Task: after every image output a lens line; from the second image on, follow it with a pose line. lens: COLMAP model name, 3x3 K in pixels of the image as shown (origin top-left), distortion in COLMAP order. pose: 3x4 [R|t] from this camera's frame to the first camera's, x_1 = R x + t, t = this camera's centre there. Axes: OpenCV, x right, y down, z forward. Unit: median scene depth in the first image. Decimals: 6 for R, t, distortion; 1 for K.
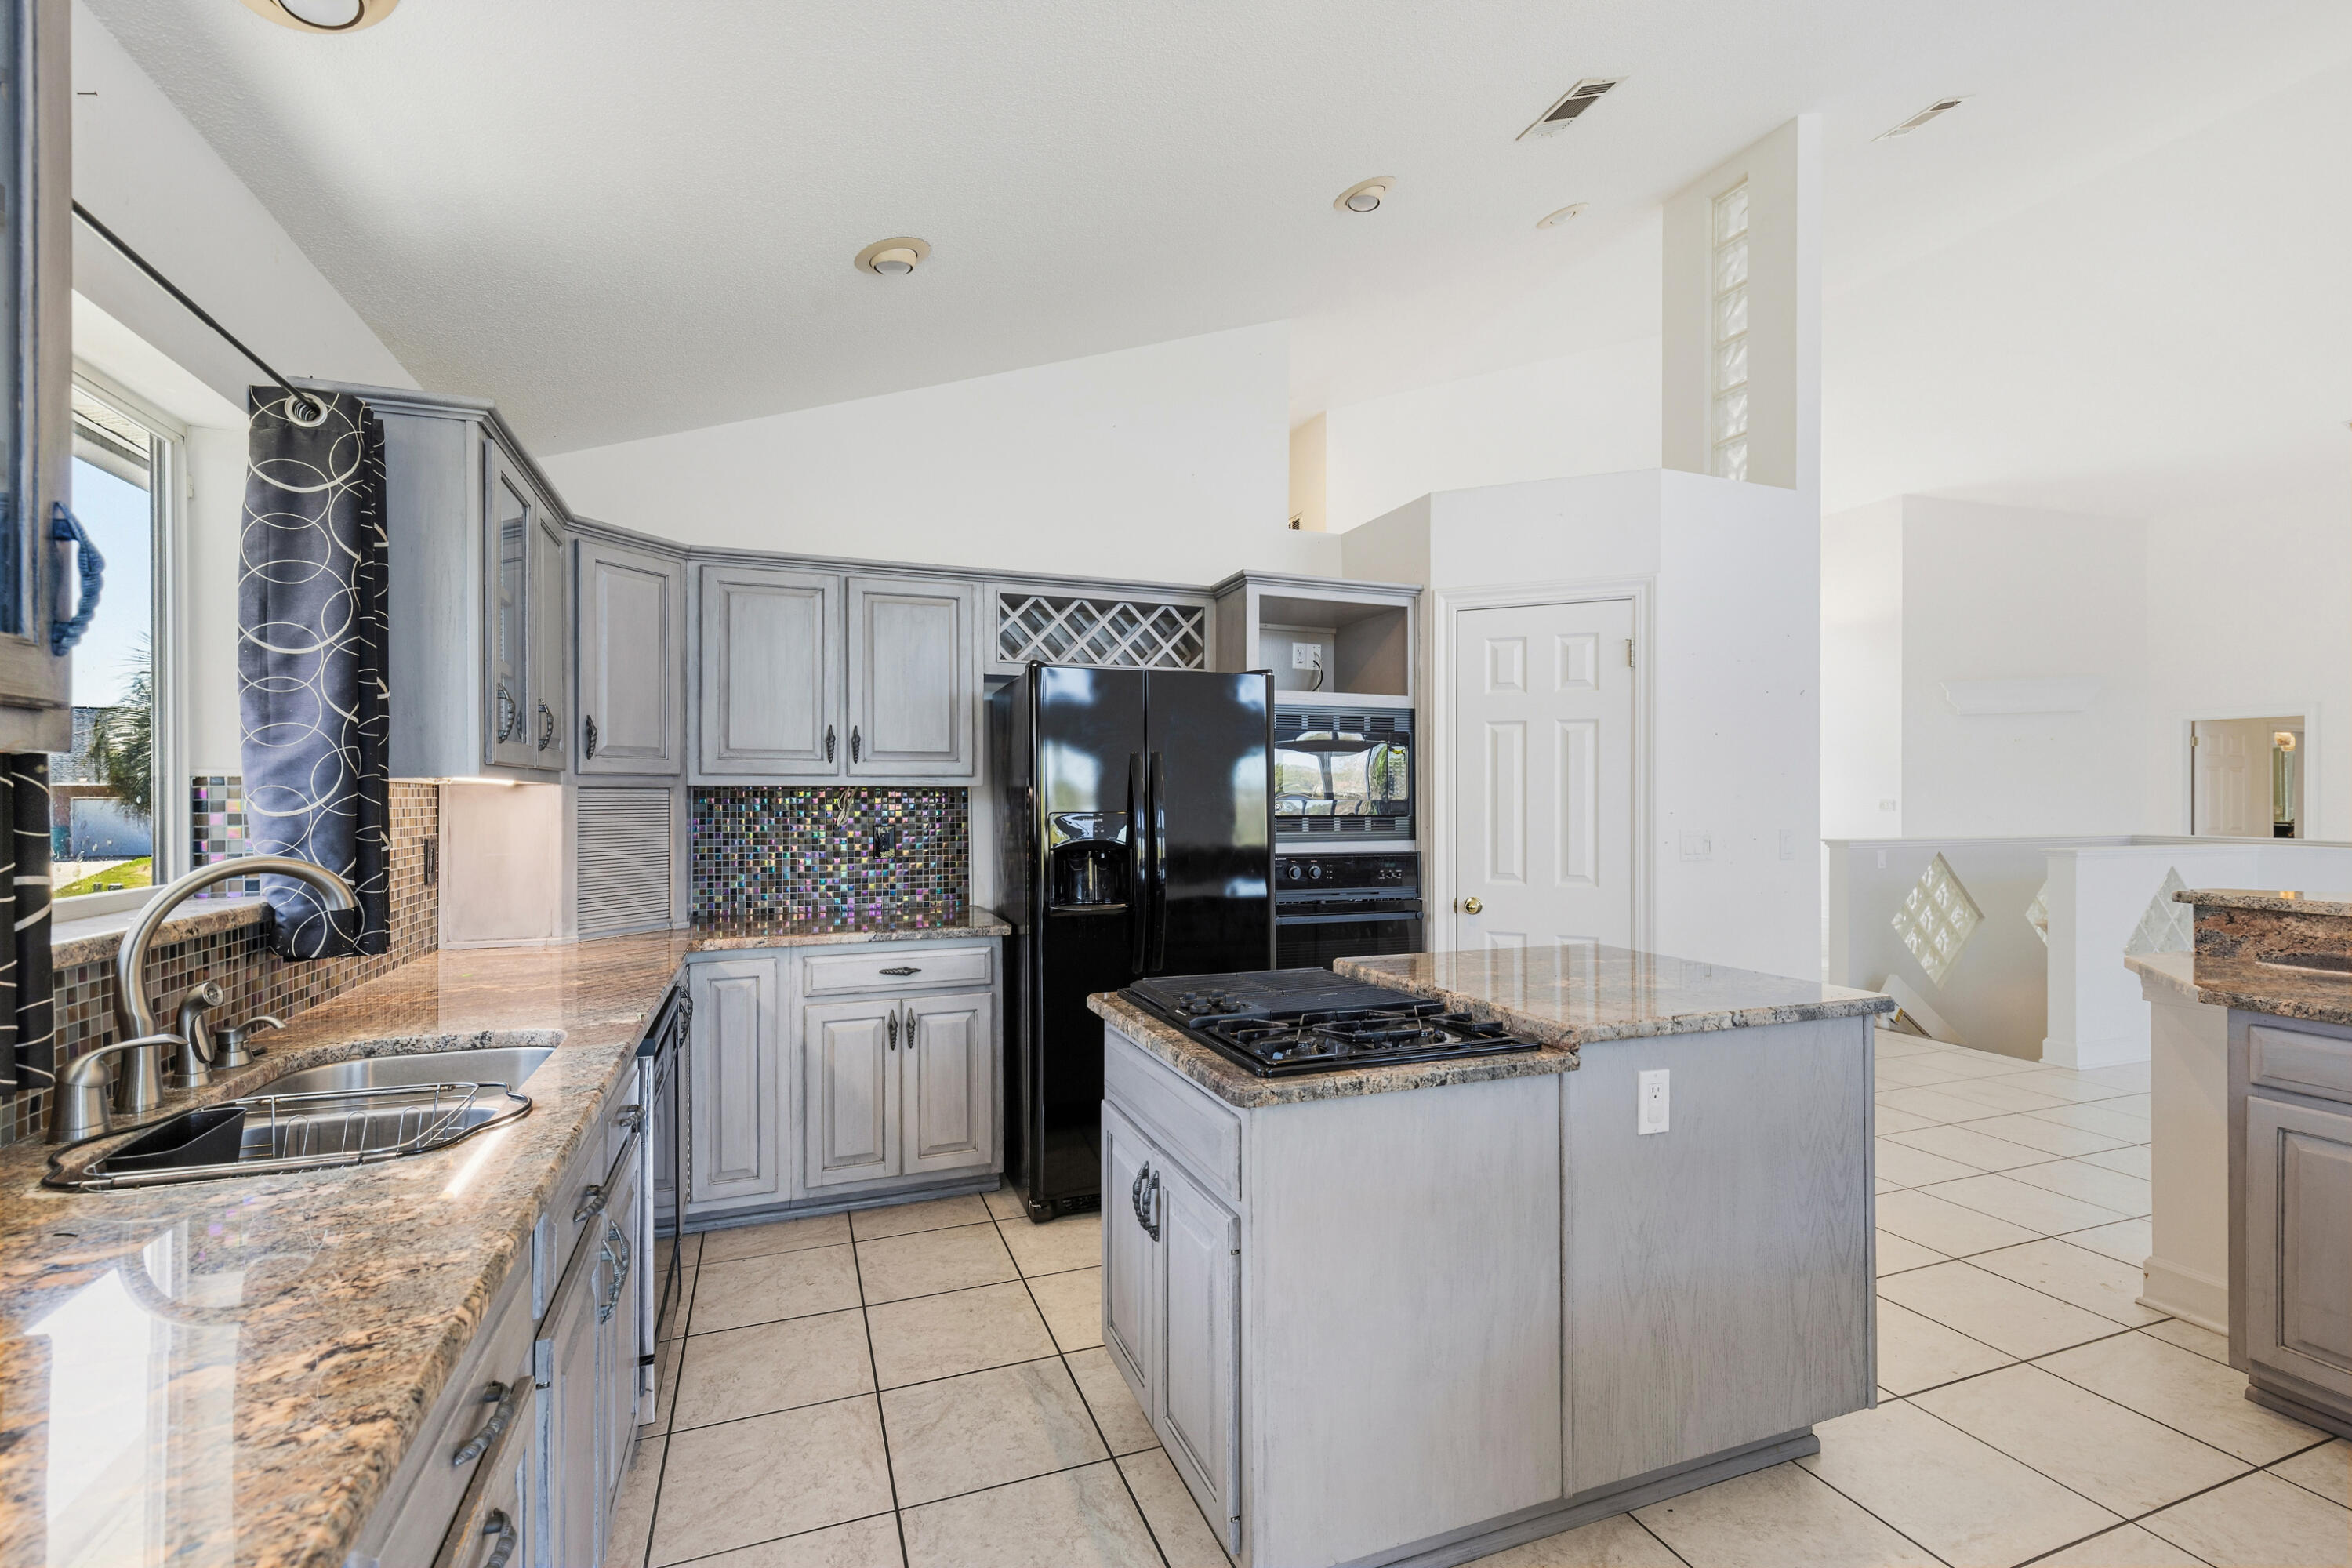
lens RADIAL K [[1070.1, 0, 1178.3], [0, 1070.1, 795.3], [0, 0, 1]] dist [0.009188, -0.002027]
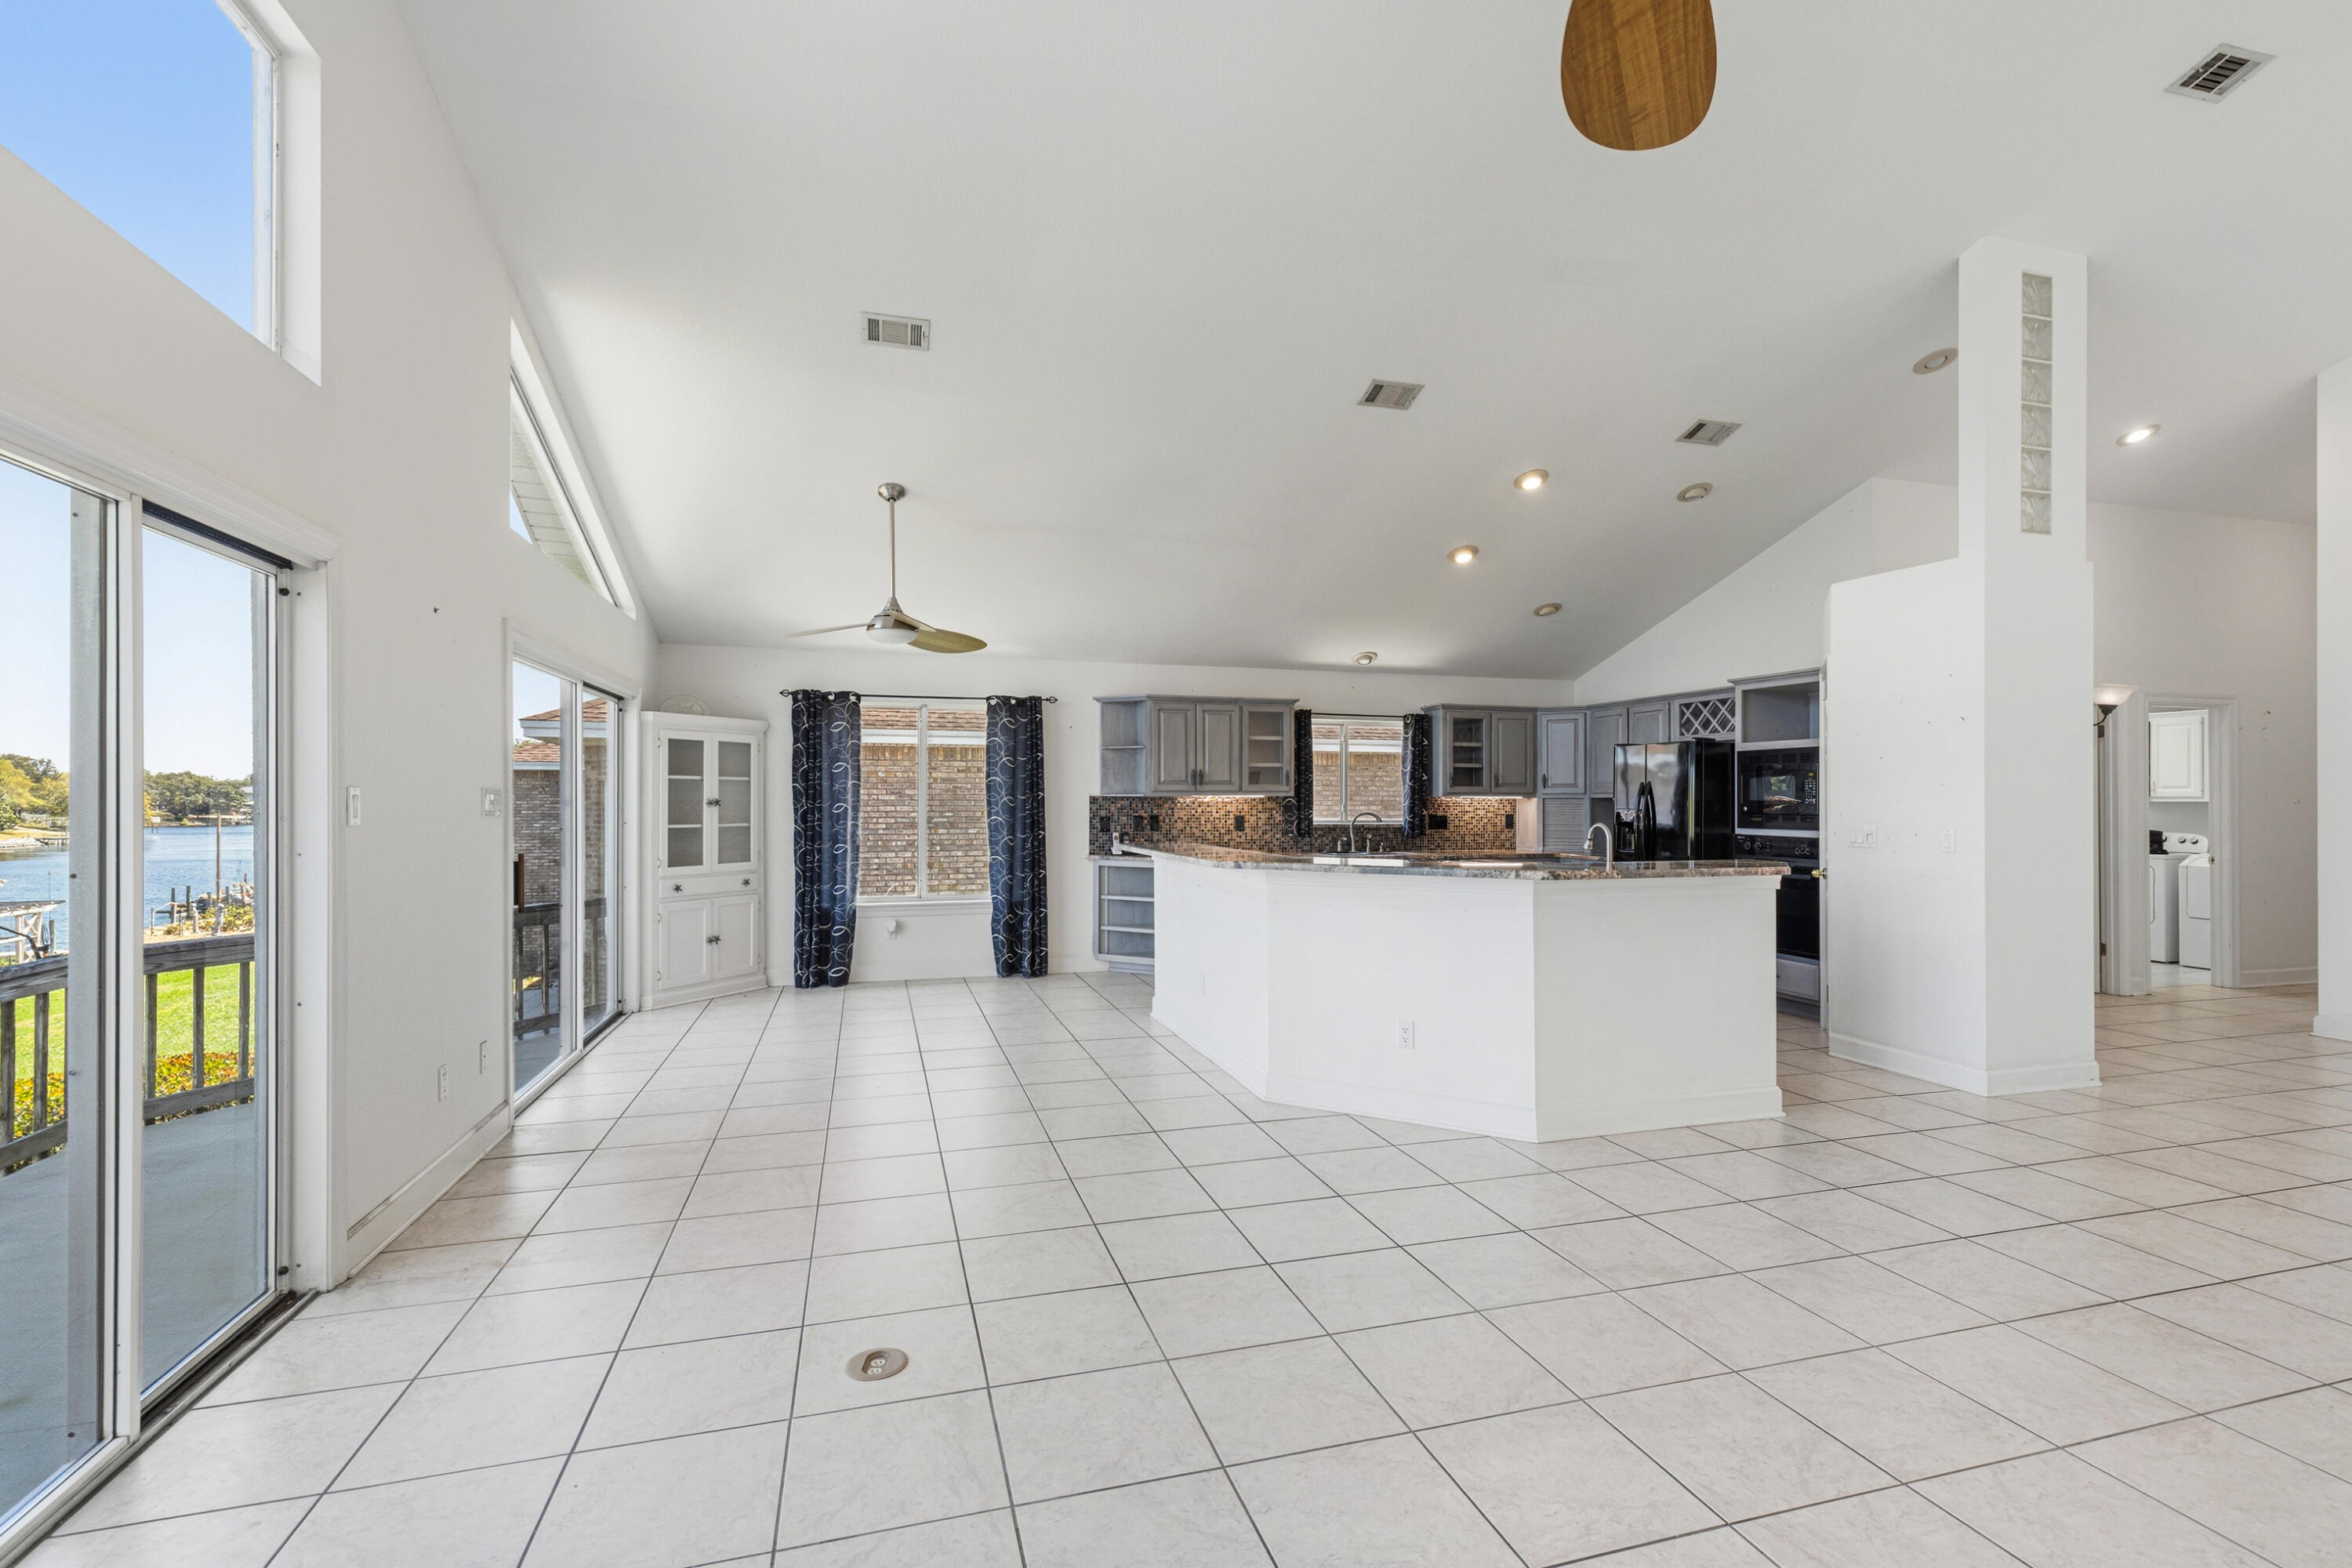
lens RADIAL K [[1070.1, 0, 1181.1], [0, 1070.1, 797.8], [0, 0, 1]] dist [0.009188, -0.002027]
pose [[-0.081024, -0.002926, -0.996708, 2.065014], [-0.003224, 0.999991, -0.002673, 0.001524], [0.996707, 0.002997, -0.081033, 0.219341]]
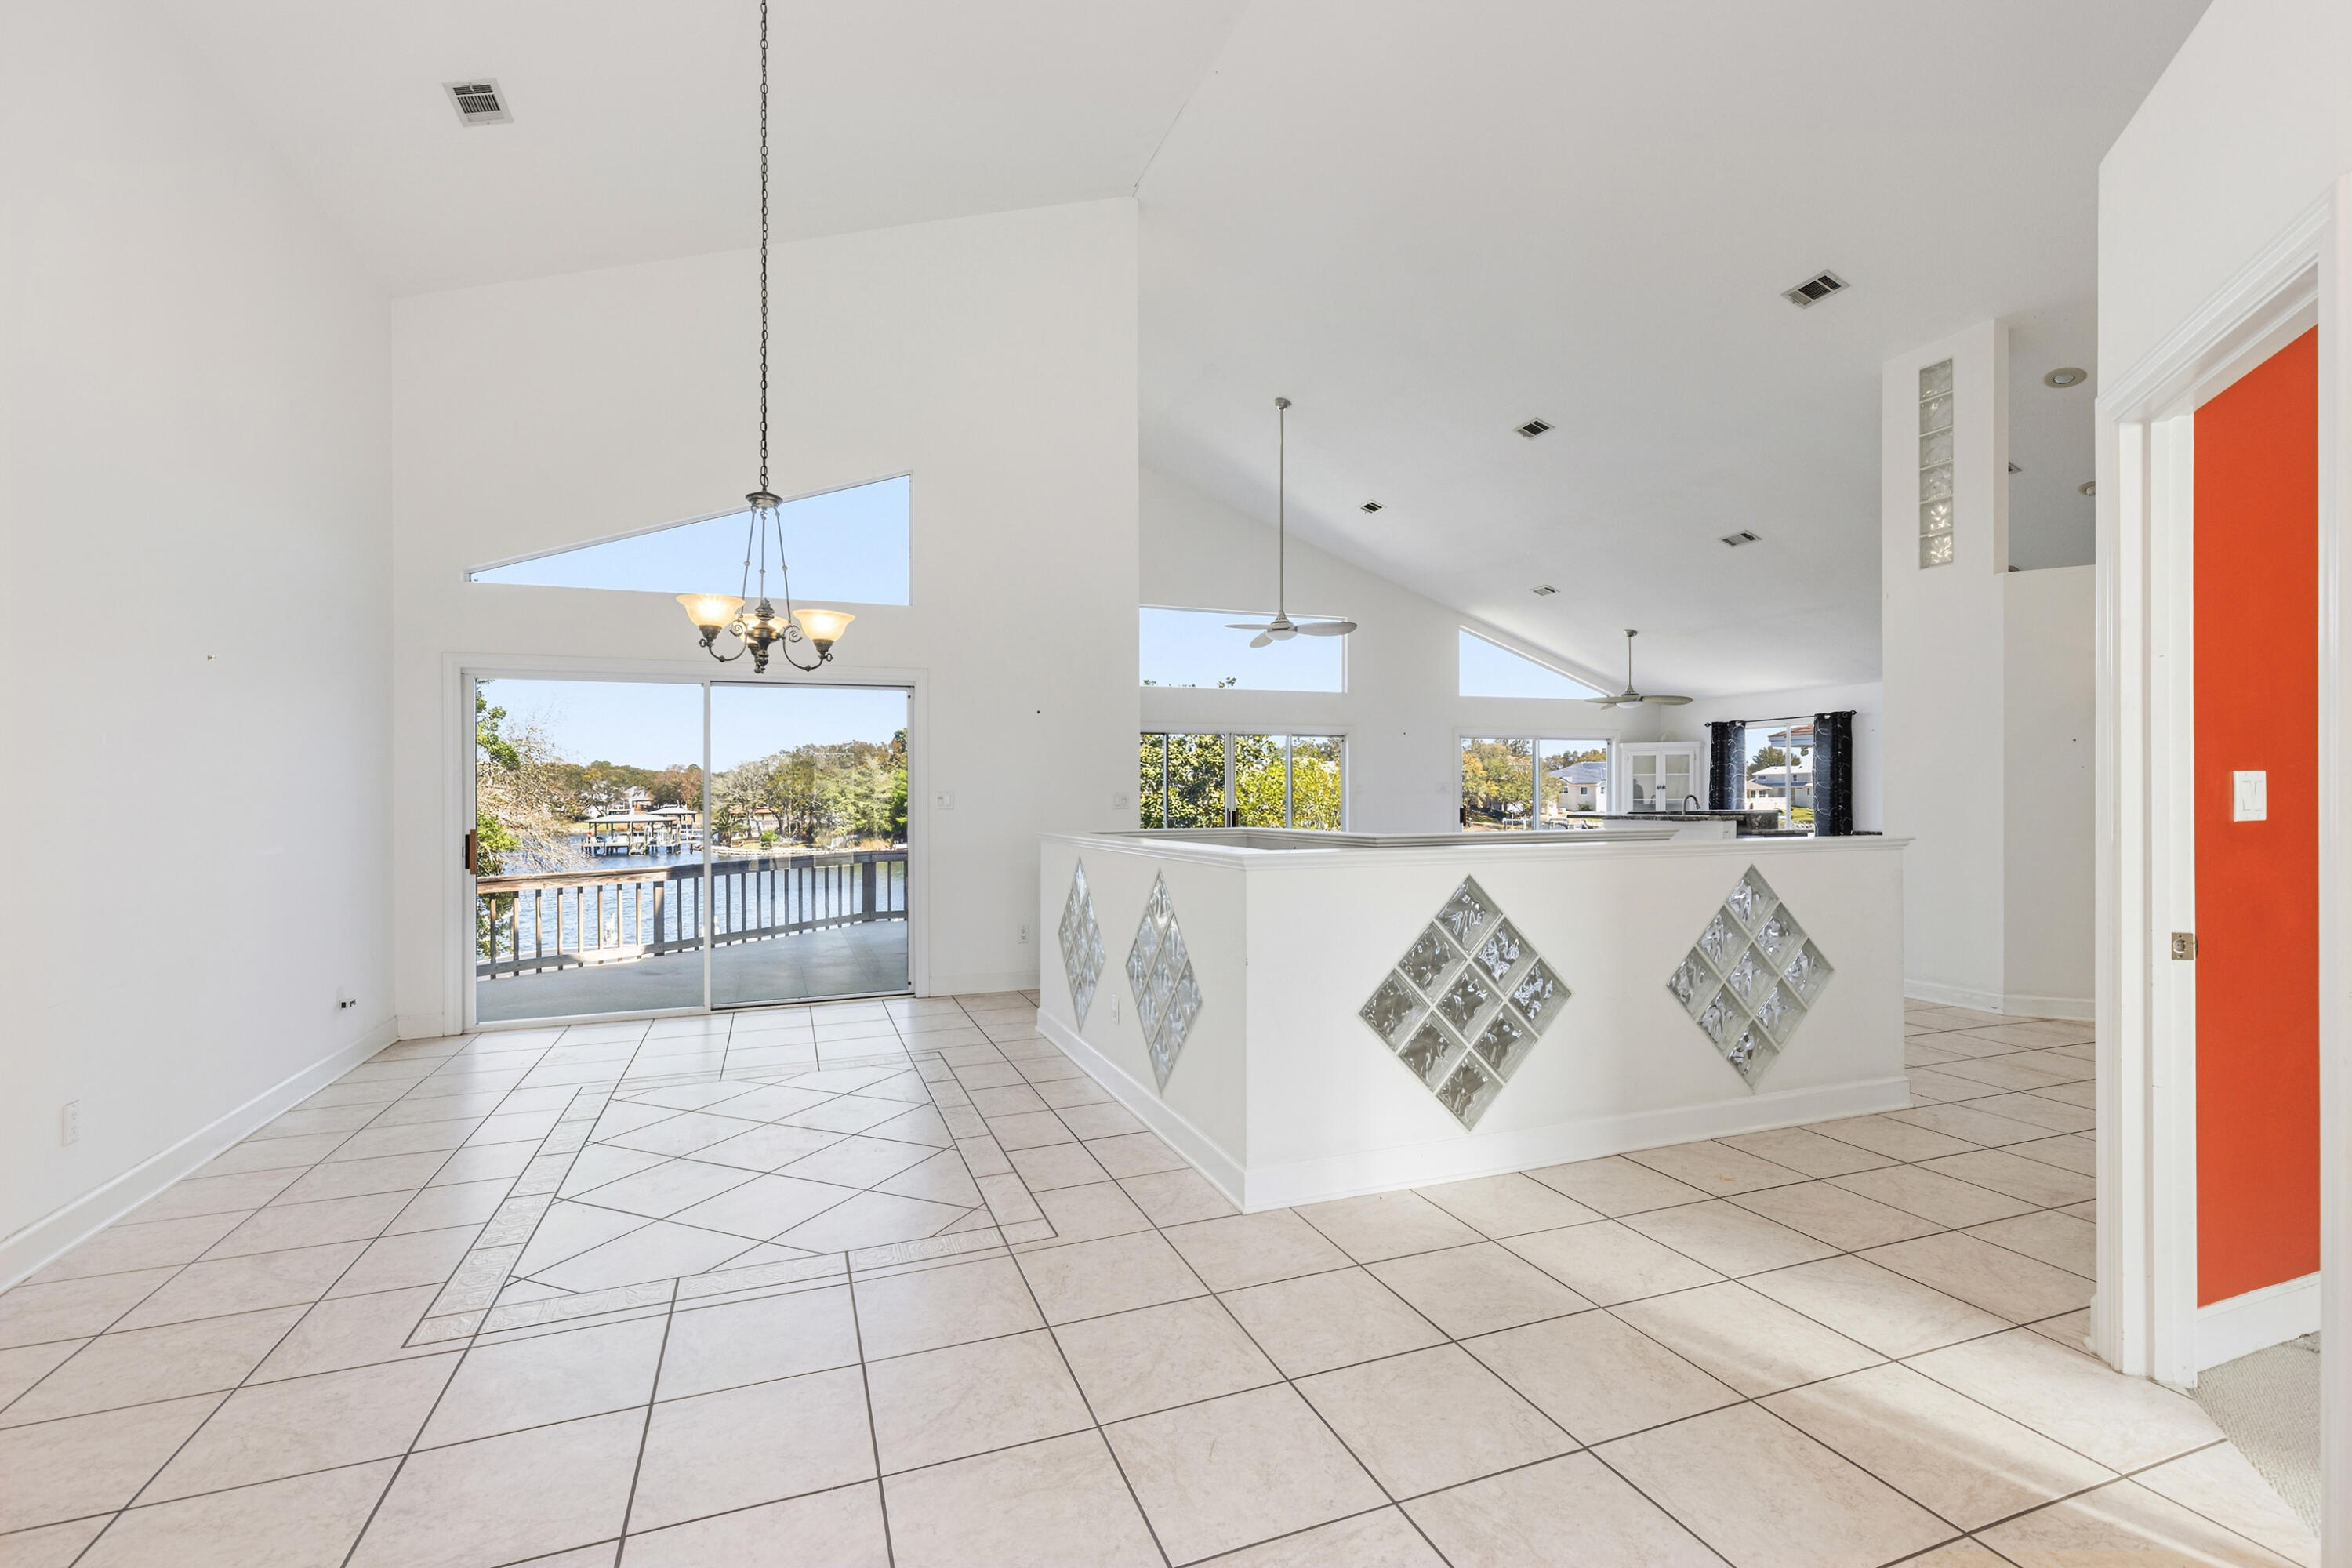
lens RADIAL K [[1070.1, 0, 1196.7], [0, 1070.1, 783.4], [0, 0, 1]] dist [0.009188, -0.002027]
pose [[-0.999960, 0.008377, -0.003091, 1.808711], [0.008403, 0.999927, -0.008653, 0.011300], [0.003018, -0.008678, -0.999958, 2.927758]]
